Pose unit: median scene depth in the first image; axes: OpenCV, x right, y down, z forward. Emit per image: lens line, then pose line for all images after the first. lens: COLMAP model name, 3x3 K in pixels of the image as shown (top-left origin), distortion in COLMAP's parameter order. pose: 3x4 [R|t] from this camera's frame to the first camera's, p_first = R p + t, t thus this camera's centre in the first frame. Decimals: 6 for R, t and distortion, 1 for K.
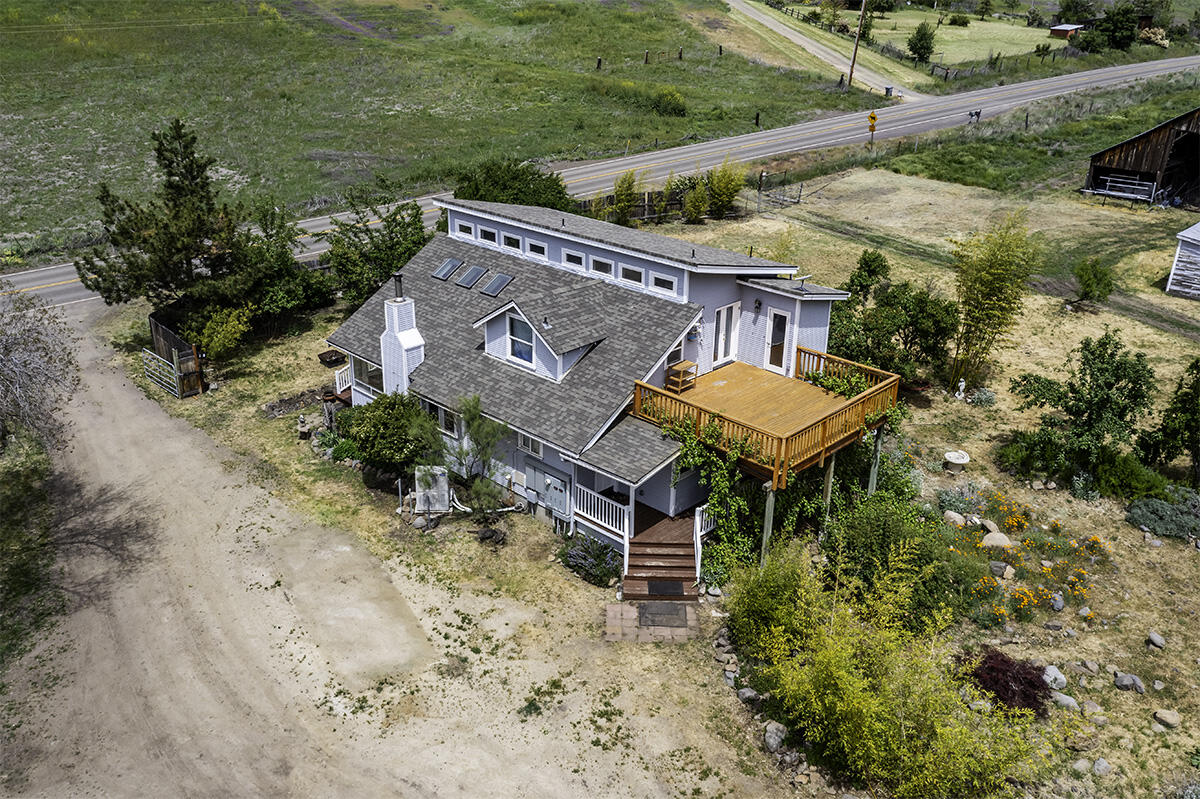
lens RADIAL K [[963.5, 0, 600.0], [0, 963.5, 399.5], [0, 0, 1]] dist [-0.020019, -0.003644]
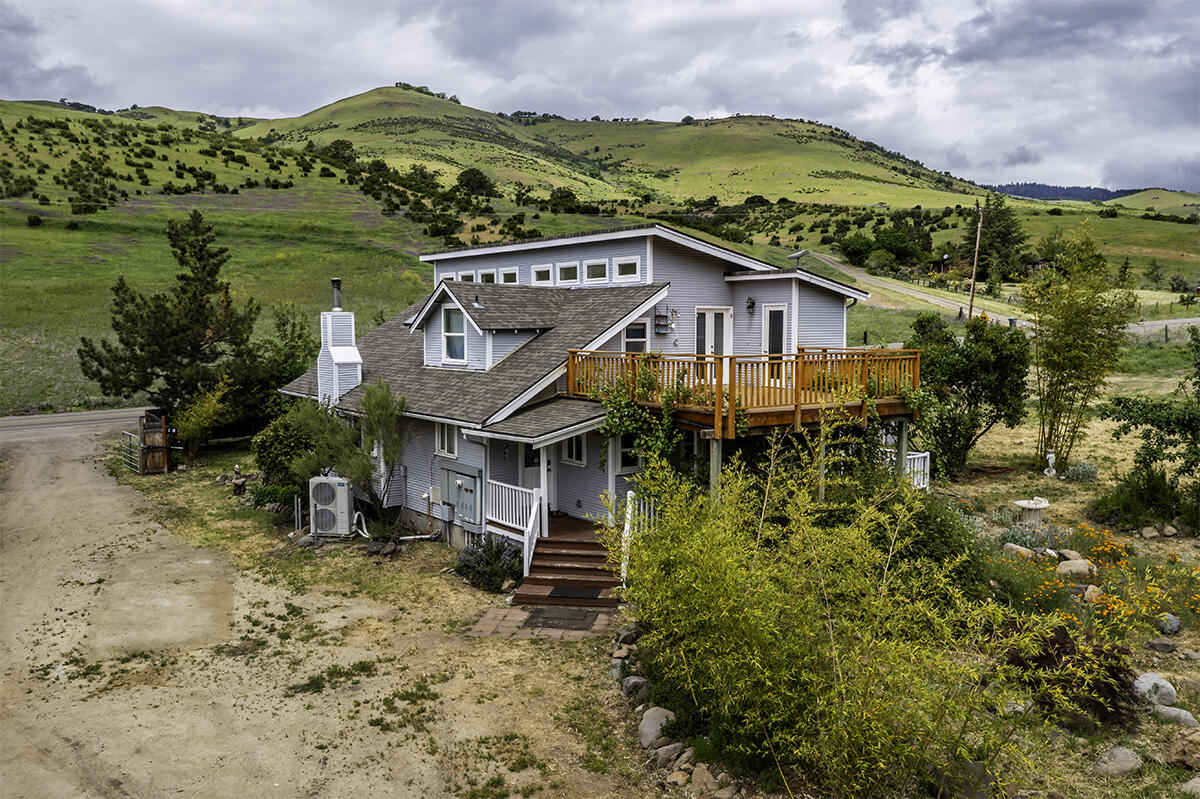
lens RADIAL K [[952.2, 0, 600.9], [0, 952.2, 423.6], [0, 0, 1]] dist [-0.016240, -0.007285]
pose [[0.986682, -0.001848, -0.162653, 0.211147], [-0.046023, 0.955907, -0.290040, 0.293386], [0.156017, 0.293663, 0.943091, 0.313890]]
